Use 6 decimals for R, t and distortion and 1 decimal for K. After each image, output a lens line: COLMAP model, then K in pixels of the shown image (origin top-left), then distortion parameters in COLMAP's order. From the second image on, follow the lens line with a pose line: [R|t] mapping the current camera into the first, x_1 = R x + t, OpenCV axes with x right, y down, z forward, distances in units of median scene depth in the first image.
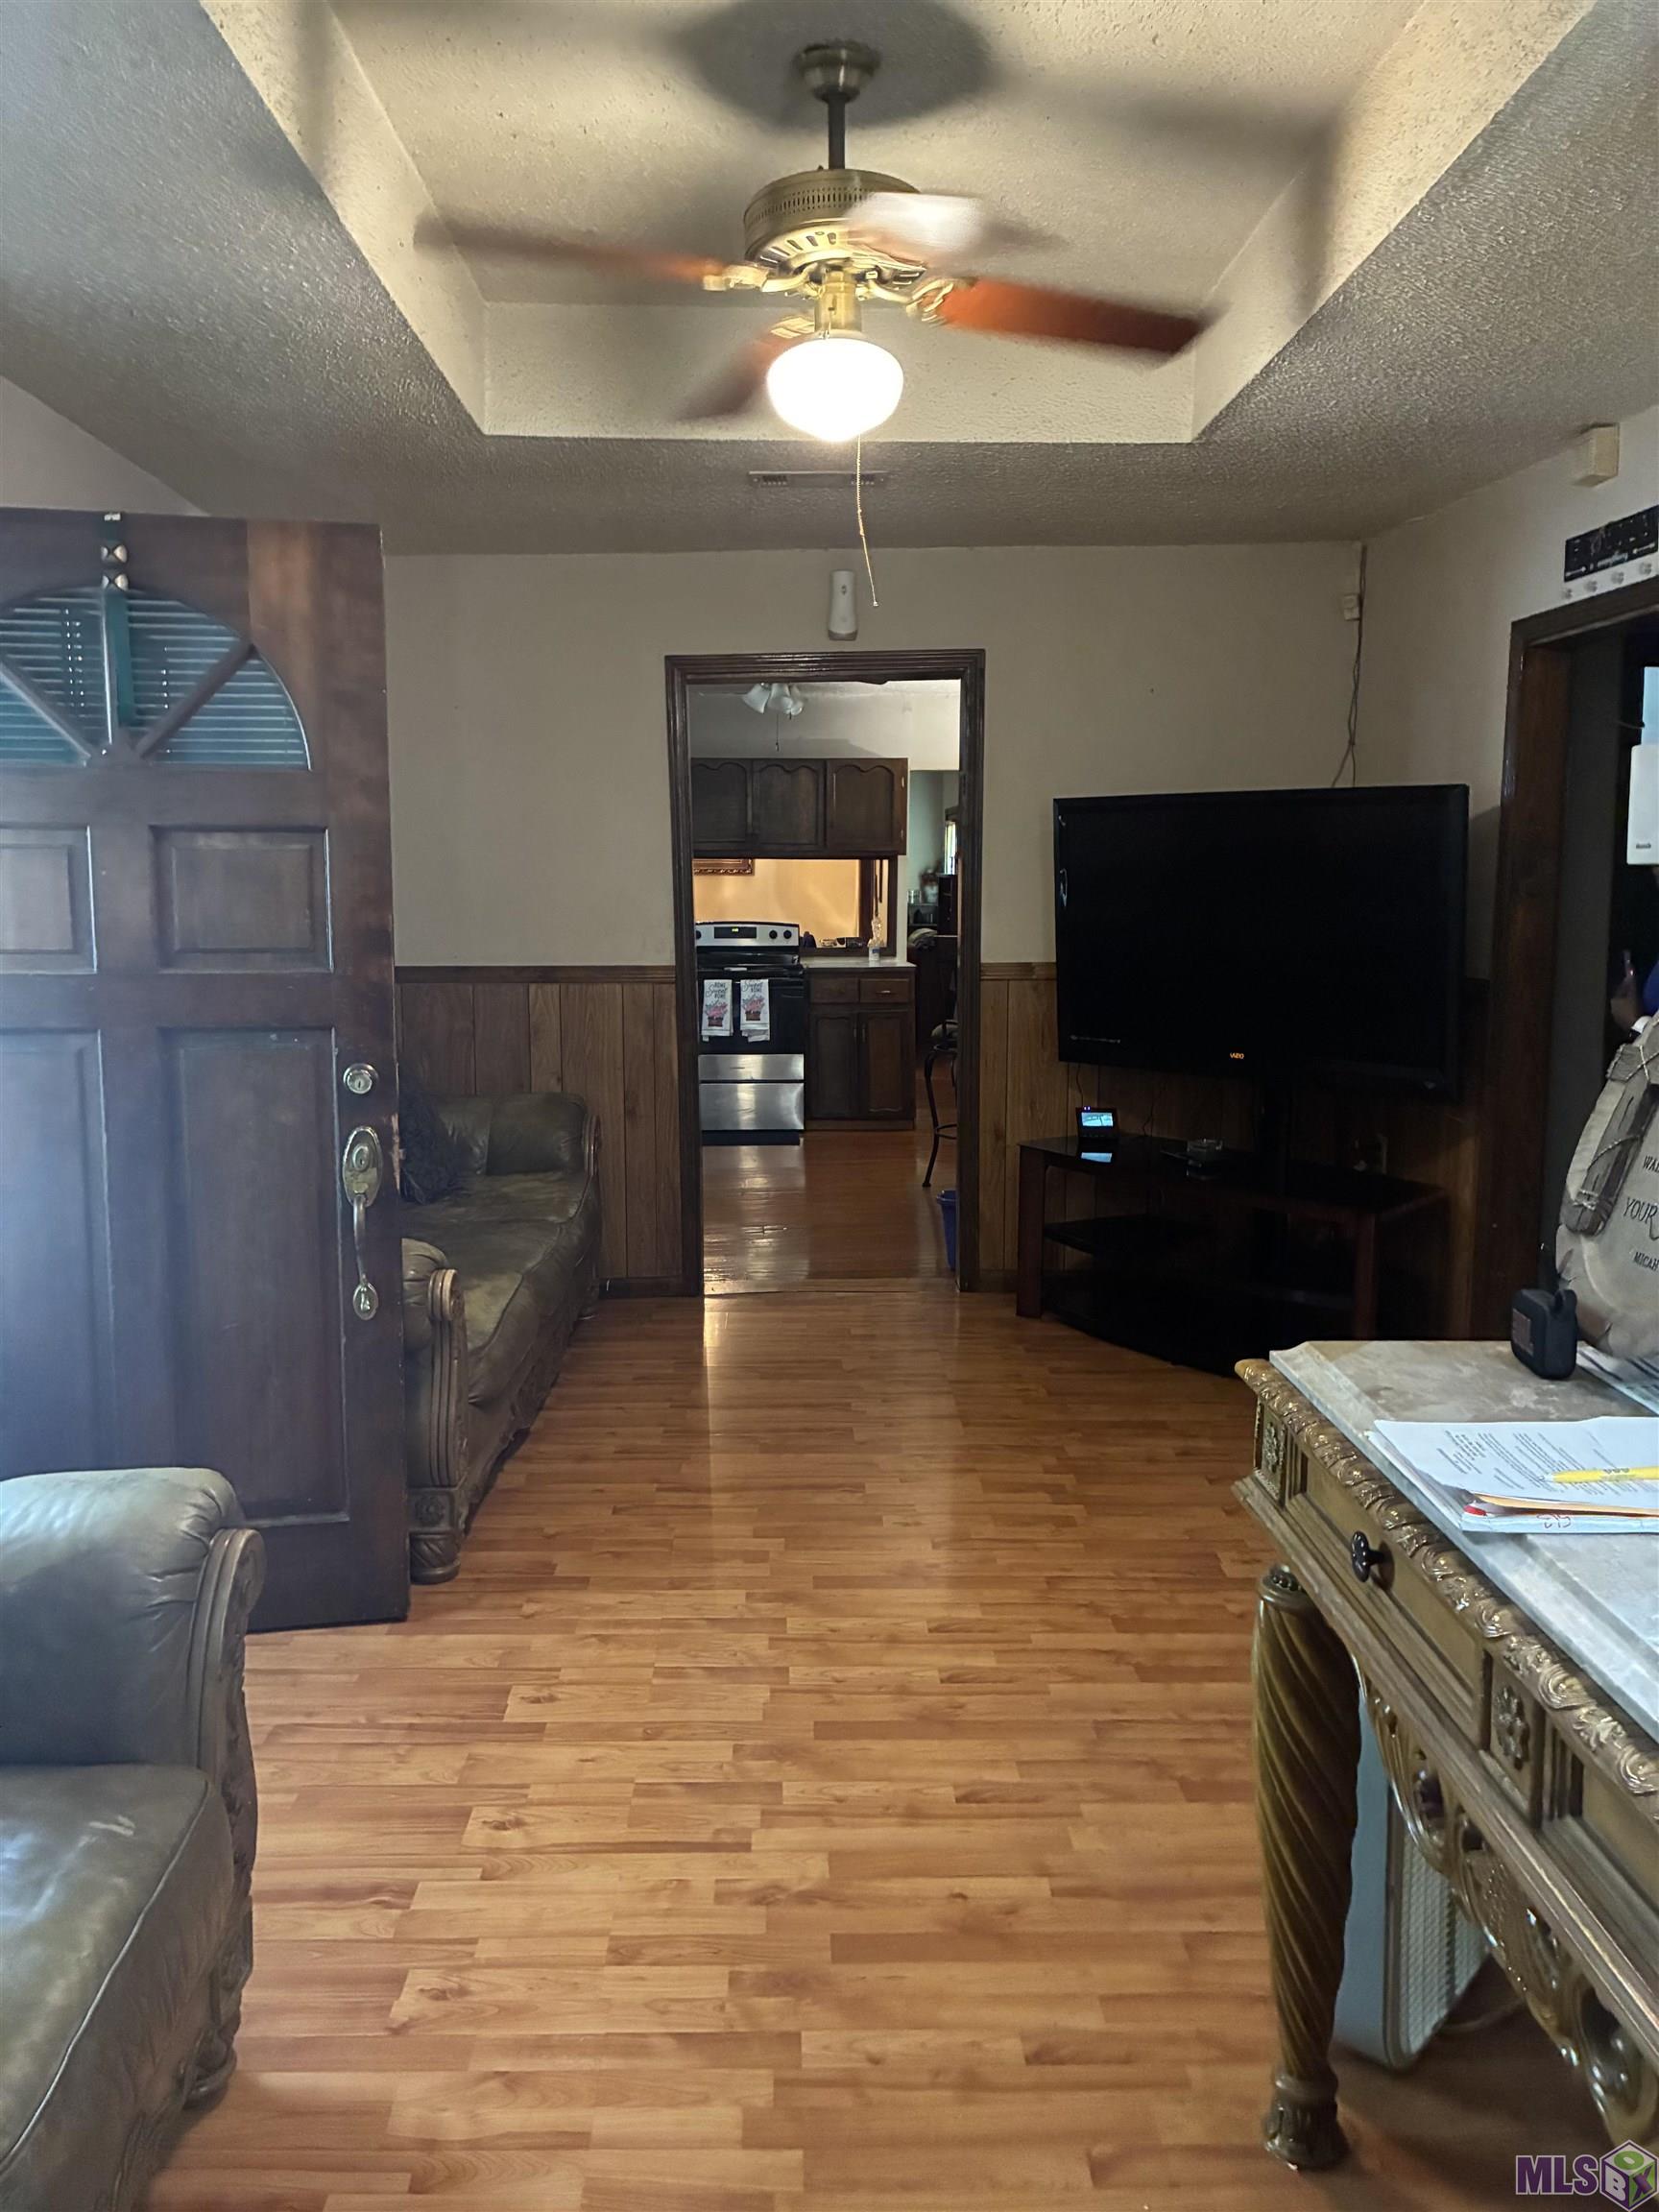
lens RADIAL K [[1756.7, 0, 821.3], [0, 1756.7, 1100.0], [0, 0, 1]] dist [0.013424, -0.011335]
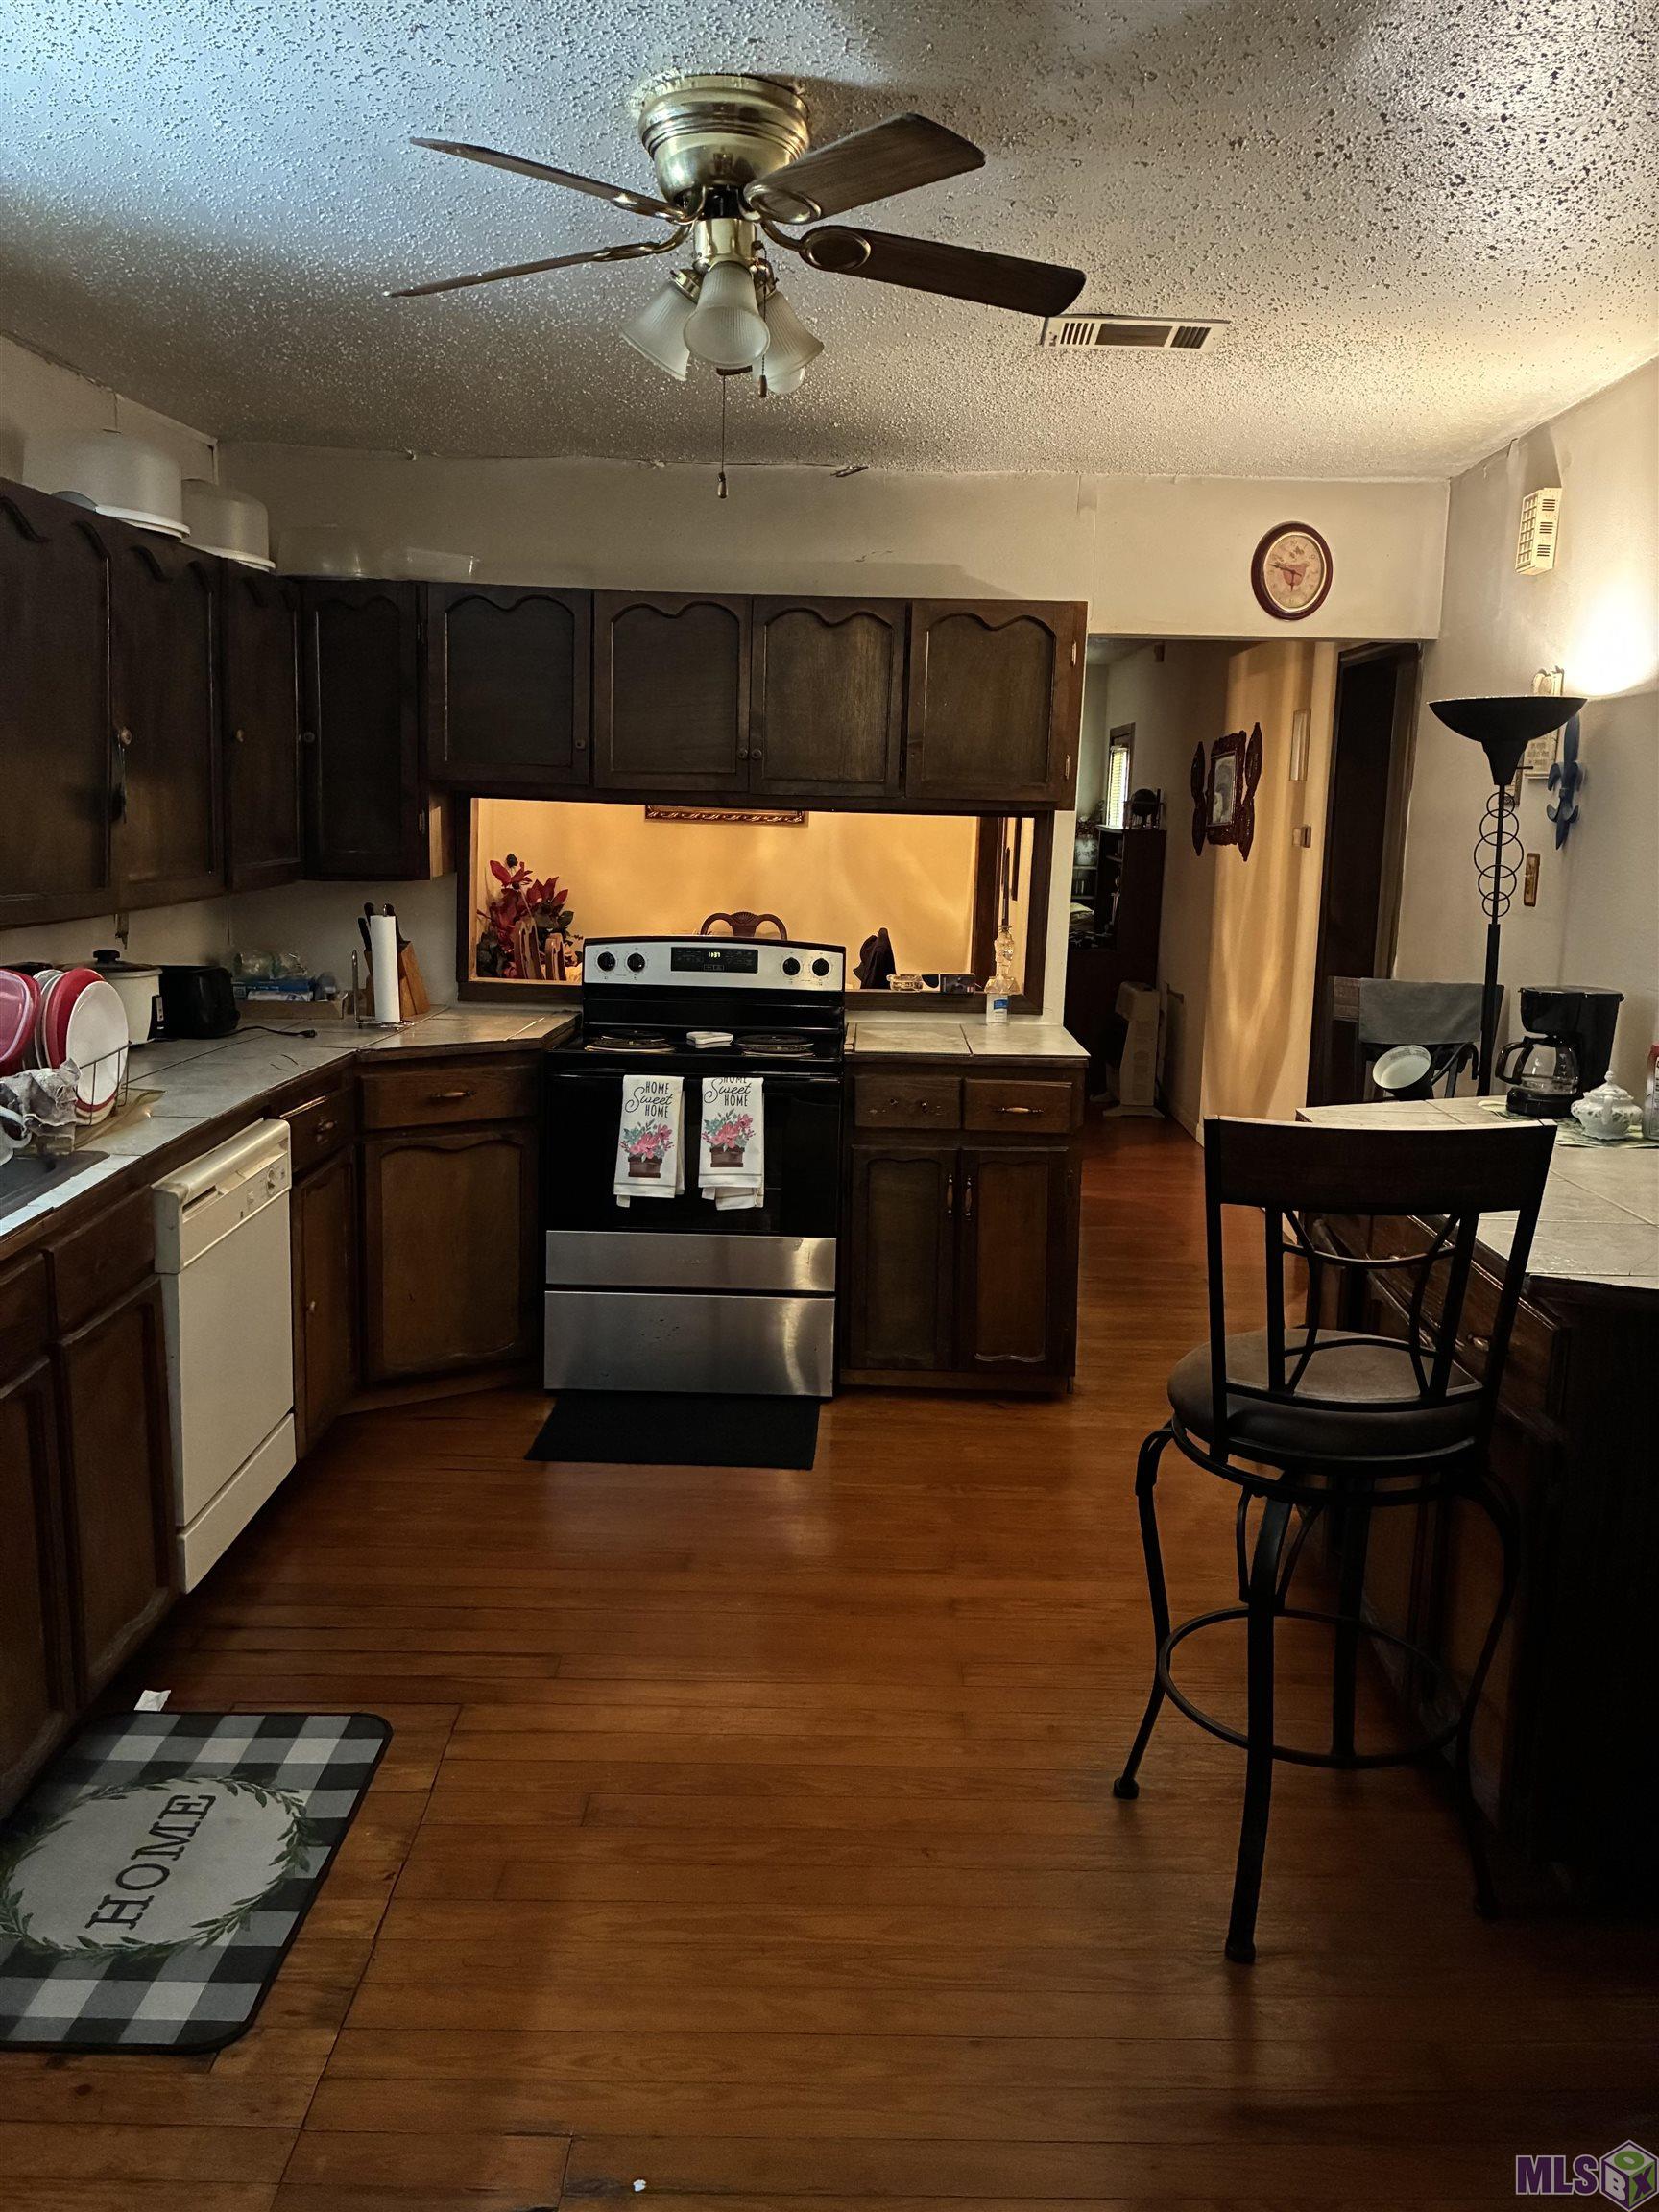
lens RADIAL K [[1756.7, 0, 838.5], [0, 1756.7, 1107.6], [0, 0, 1]] dist [0.013424, -0.011335]
pose [[0.997499, 0.037289, -0.060052, 0.016784], [-0.034896, 0.998573, 0.040414, -0.078233], [0.061473, -0.038217, 0.997377, 0.531726]]
